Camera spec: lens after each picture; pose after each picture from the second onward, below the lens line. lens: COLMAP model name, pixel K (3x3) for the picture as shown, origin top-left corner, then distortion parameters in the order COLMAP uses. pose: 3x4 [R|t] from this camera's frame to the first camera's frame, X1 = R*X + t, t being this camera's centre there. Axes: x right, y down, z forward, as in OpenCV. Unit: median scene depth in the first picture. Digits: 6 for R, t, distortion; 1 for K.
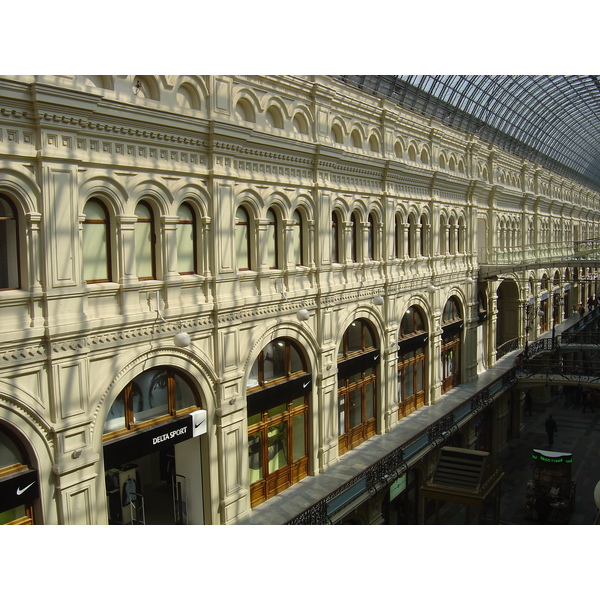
lens RADIAL K [[684.4, 0, 300.7], [0, 684.4, 301.2], [0, 0, 1]] dist [-0.124145, 0.000000]
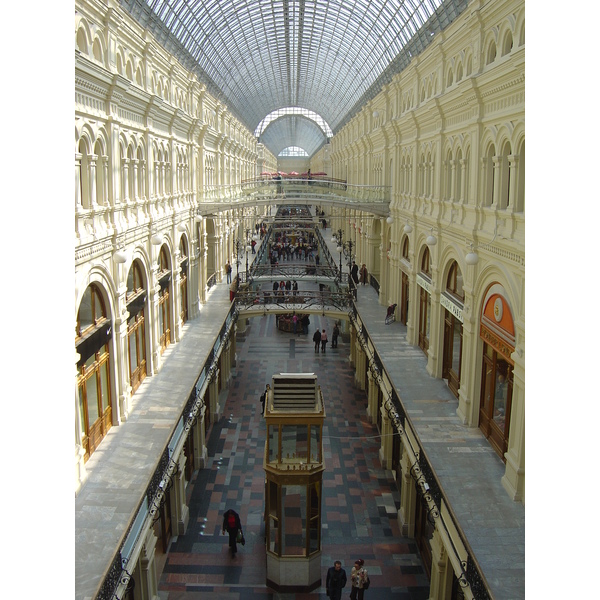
lens RADIAL K [[684.4, 0, 300.6], [0, 684.4, 299.9], [0, 0, 1]] dist [-0.124145, 0.000000]
pose [[0.853152, -0.076883, 0.515965, -0.214952], [0.031999, 0.994930, 0.095342, -0.001655], [-0.520679, -0.064831, 0.851287, 0.057405]]
